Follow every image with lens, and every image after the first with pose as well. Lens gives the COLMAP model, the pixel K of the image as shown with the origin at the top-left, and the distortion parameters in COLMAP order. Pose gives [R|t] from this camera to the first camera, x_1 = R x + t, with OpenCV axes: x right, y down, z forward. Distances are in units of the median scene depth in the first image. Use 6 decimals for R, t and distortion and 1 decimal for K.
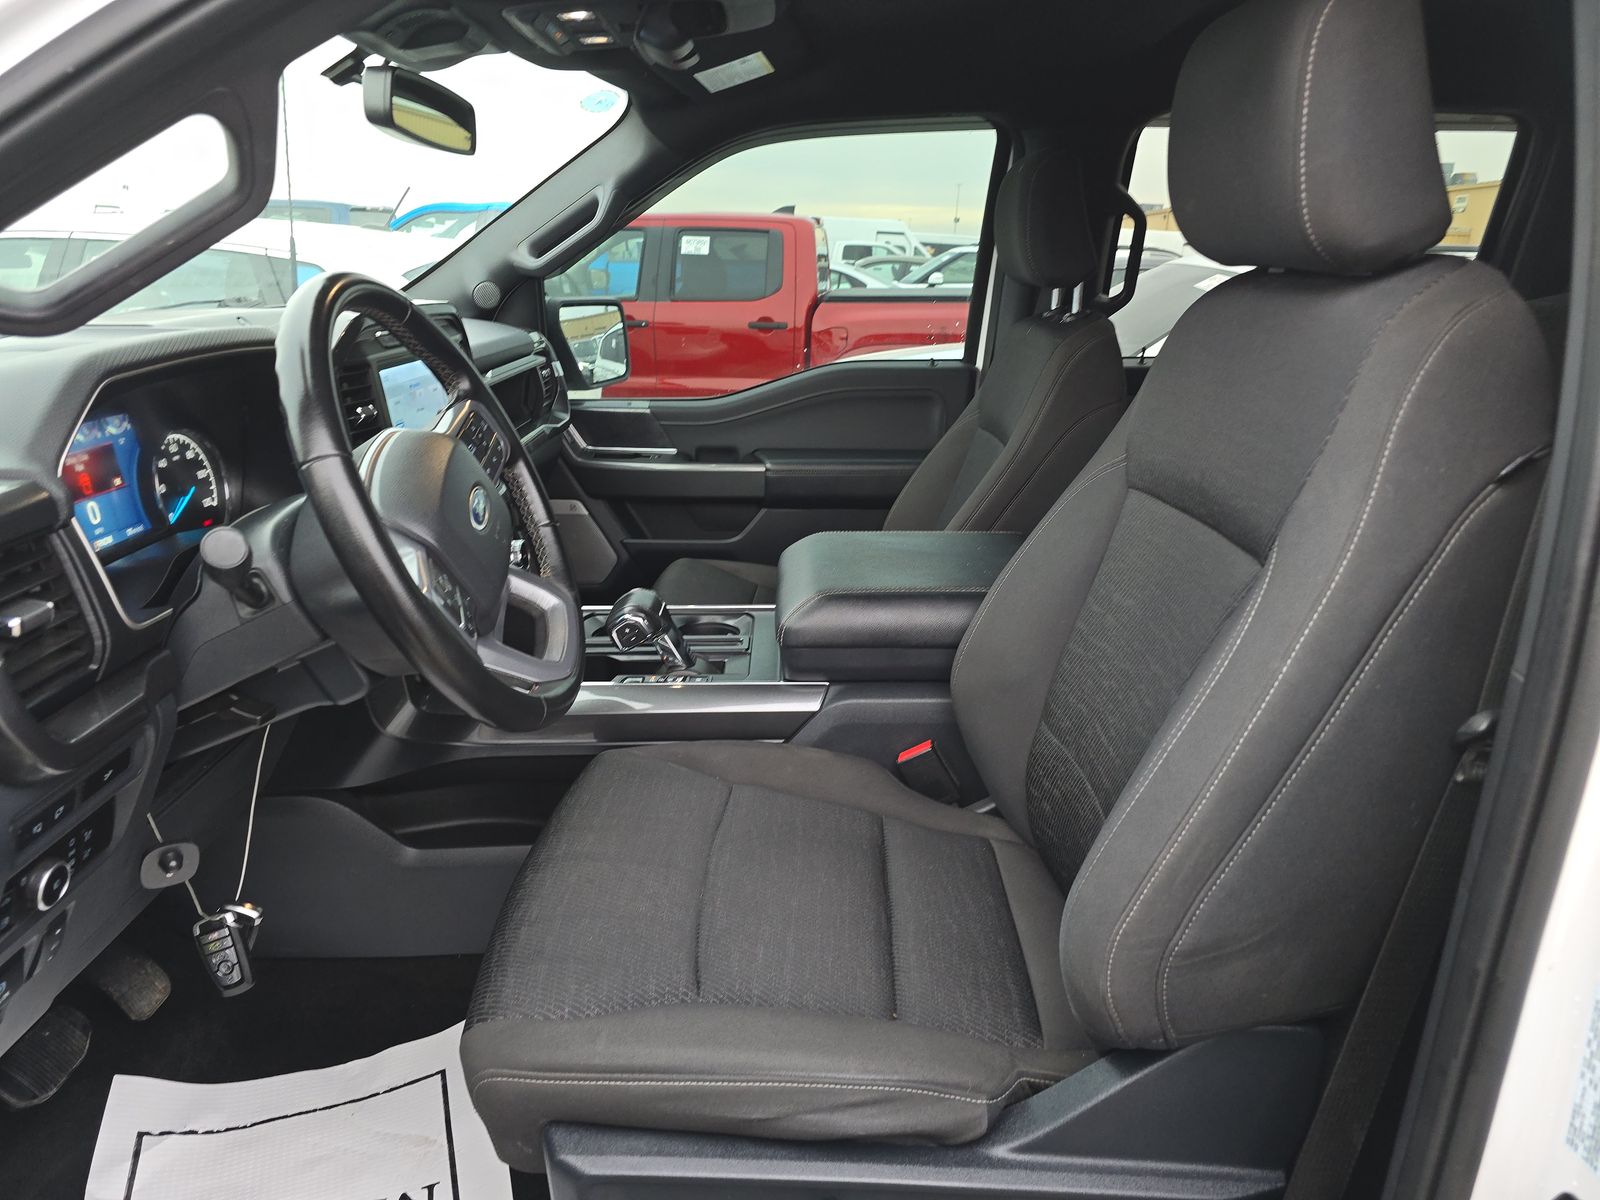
lens RADIAL K [[1062.1, 0, 800.0], [0, 1062.1, 600.0], [0, 0, 1]] dist [0.059969, -0.049290]
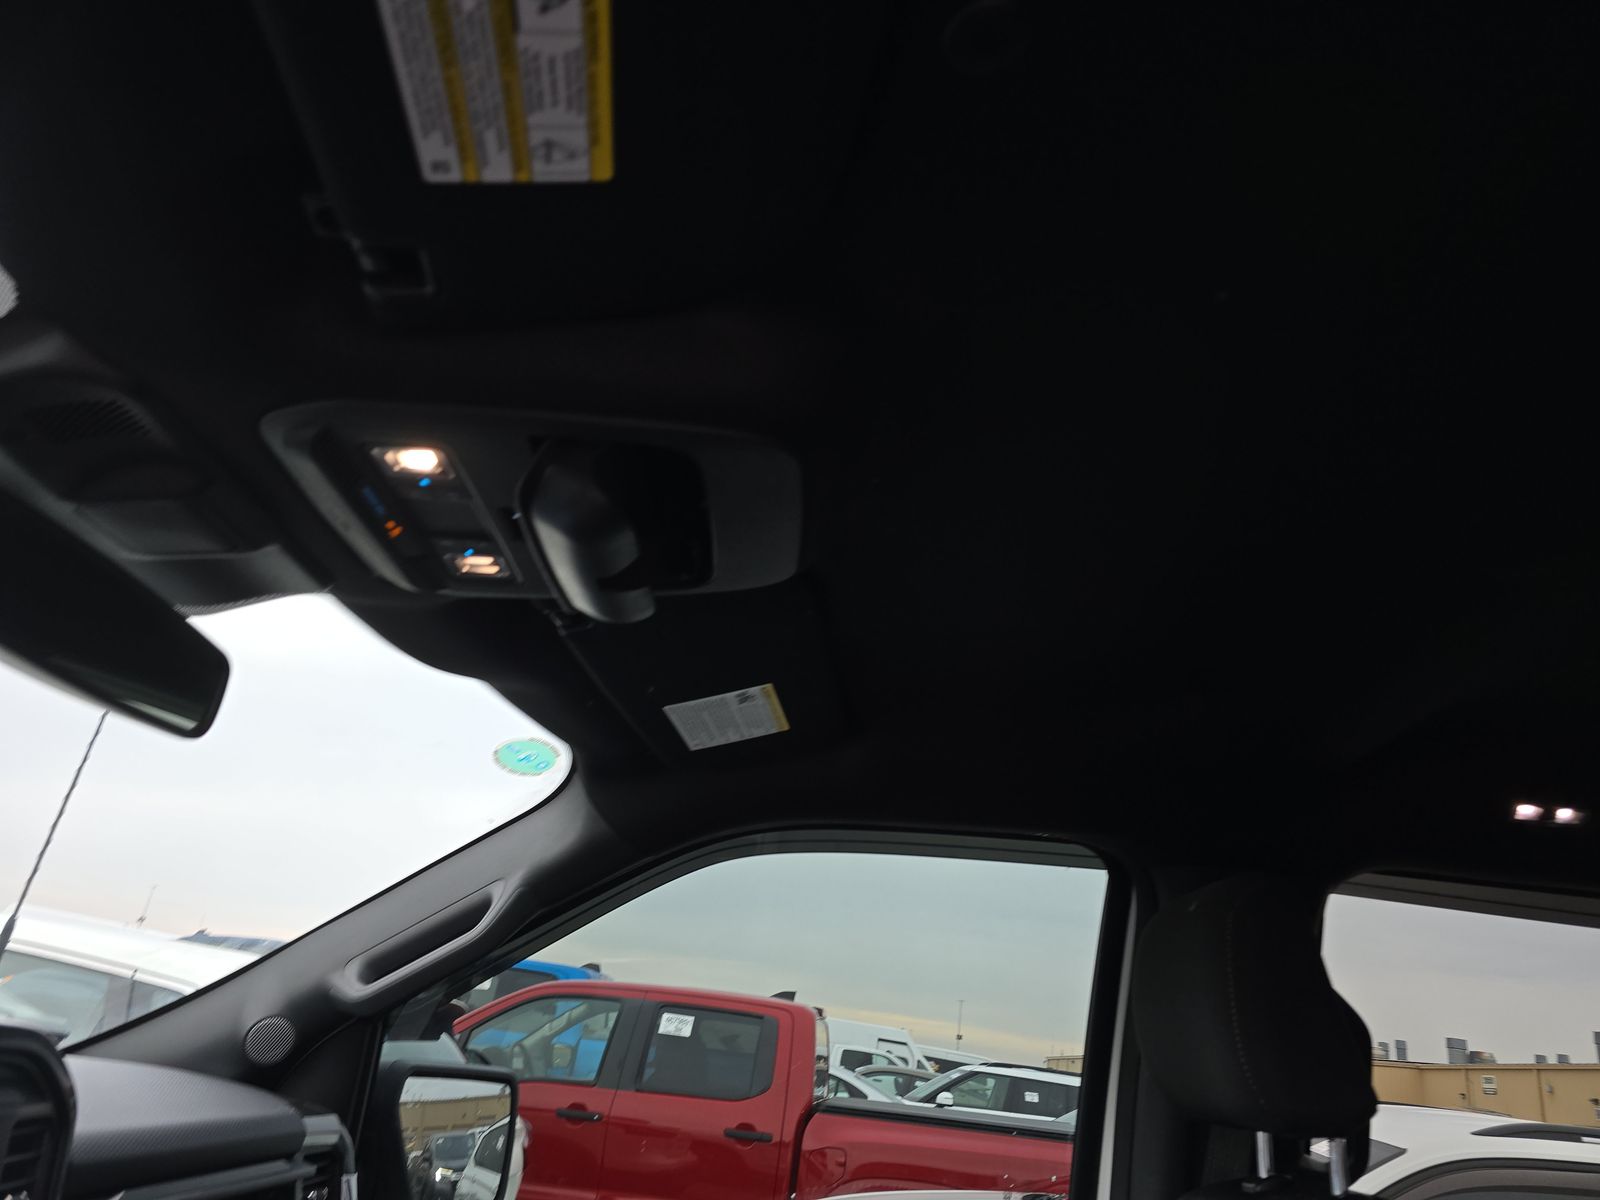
lens RADIAL K [[1062.1, 0, 800.0], [0, 1062.1, 600.0], [0, 0, 1]] dist [0.059969, -0.049290]
pose [[0.995010, 0.093473, -0.034894, -0.000673], [-0.093435, 0.750281, -0.654484, -0.033117], [-0.034996, 0.654478, 0.755270, 0.120513]]
